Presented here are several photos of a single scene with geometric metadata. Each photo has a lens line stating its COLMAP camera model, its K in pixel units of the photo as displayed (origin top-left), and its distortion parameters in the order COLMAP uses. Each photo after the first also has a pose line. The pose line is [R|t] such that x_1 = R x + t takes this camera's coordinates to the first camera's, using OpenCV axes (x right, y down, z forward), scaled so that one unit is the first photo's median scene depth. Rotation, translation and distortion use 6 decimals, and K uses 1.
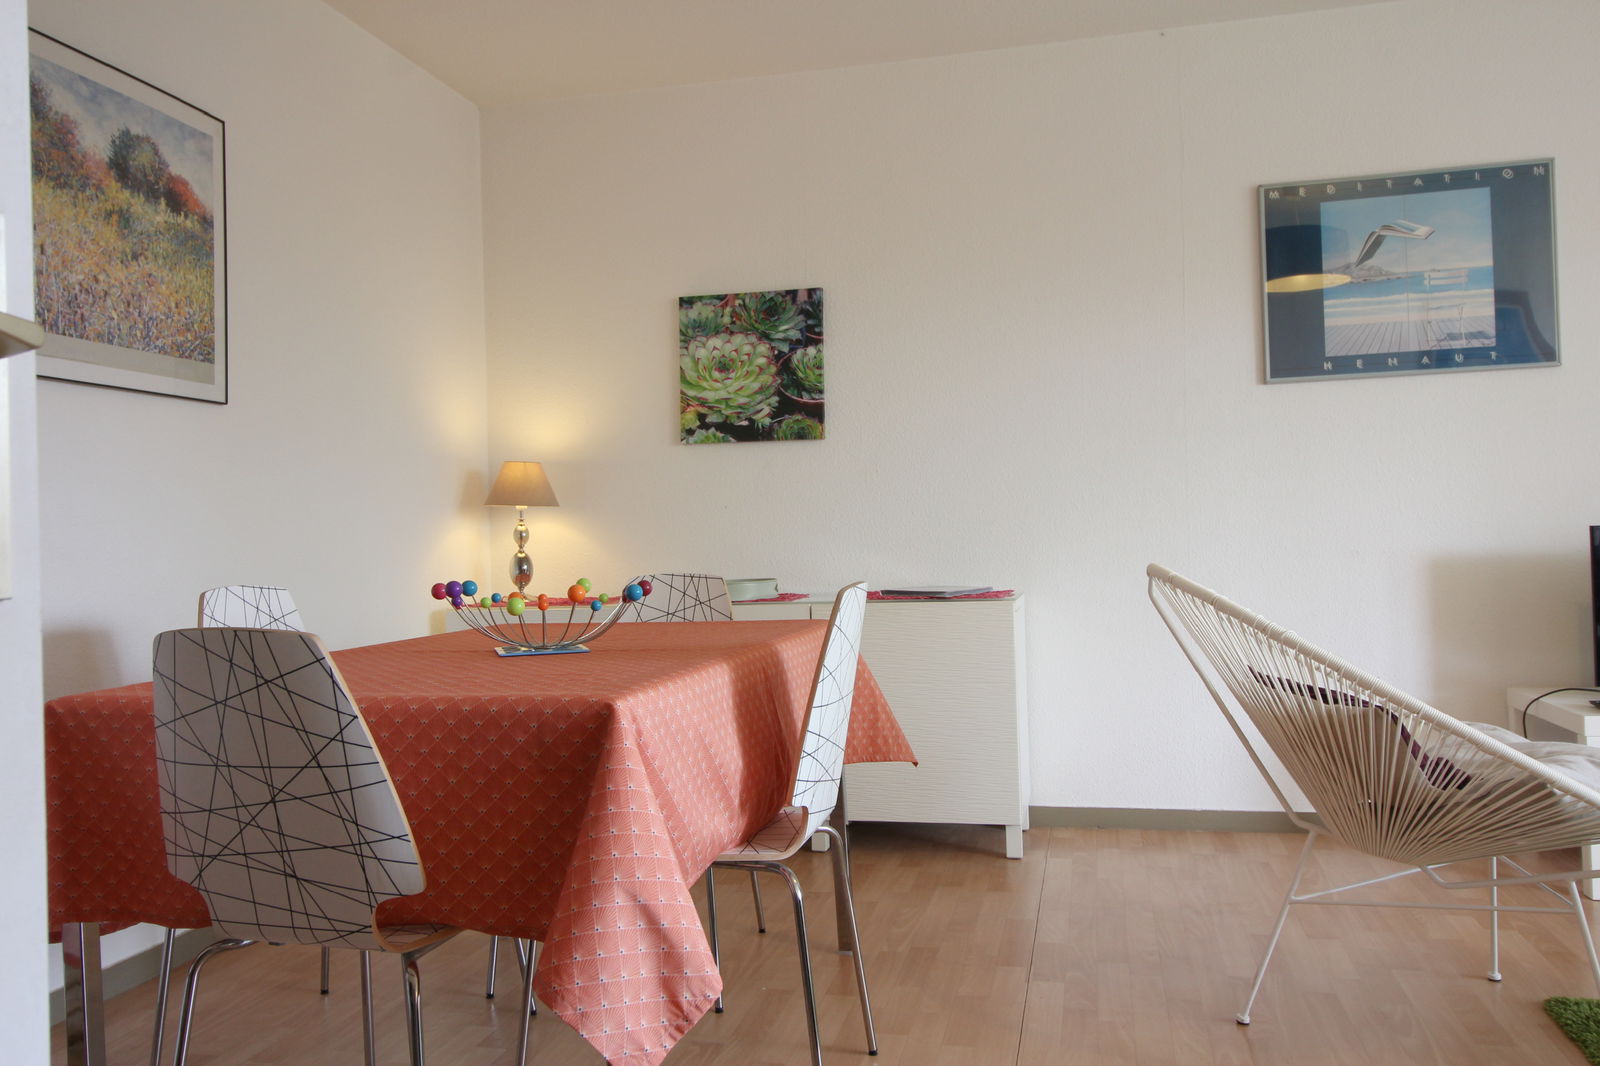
lens RADIAL K [[1197.7, 0, 744.7], [0, 1197.7, 532.8], [0, 0, 1]] dist [0.049576, -0.076968]
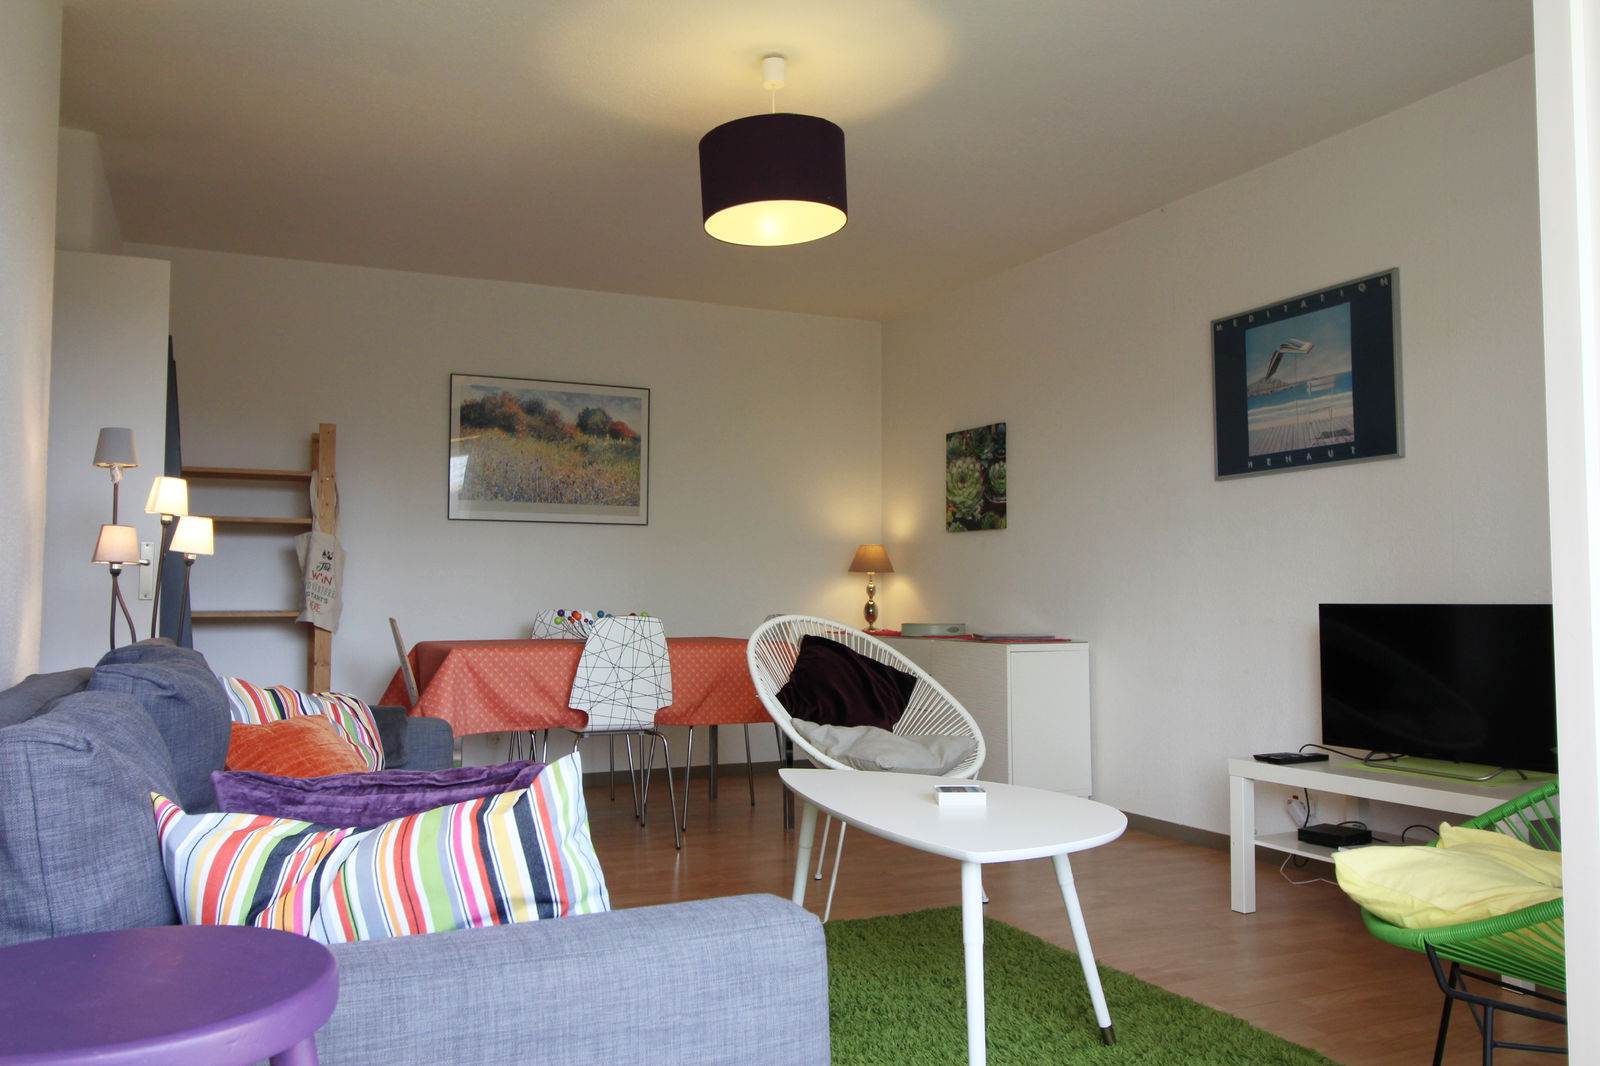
lens RADIAL K [[1197.7, 0, 744.7], [0, 1197.7, 532.8], [0, 0, 1]] dist [0.049576, -0.076968]
pose [[0.633139, -0.017770, -0.773834, 1.102013], [-0.018540, 0.999101, -0.038112, -0.015773], [0.773816, 0.038478, 0.632240, -0.144253]]
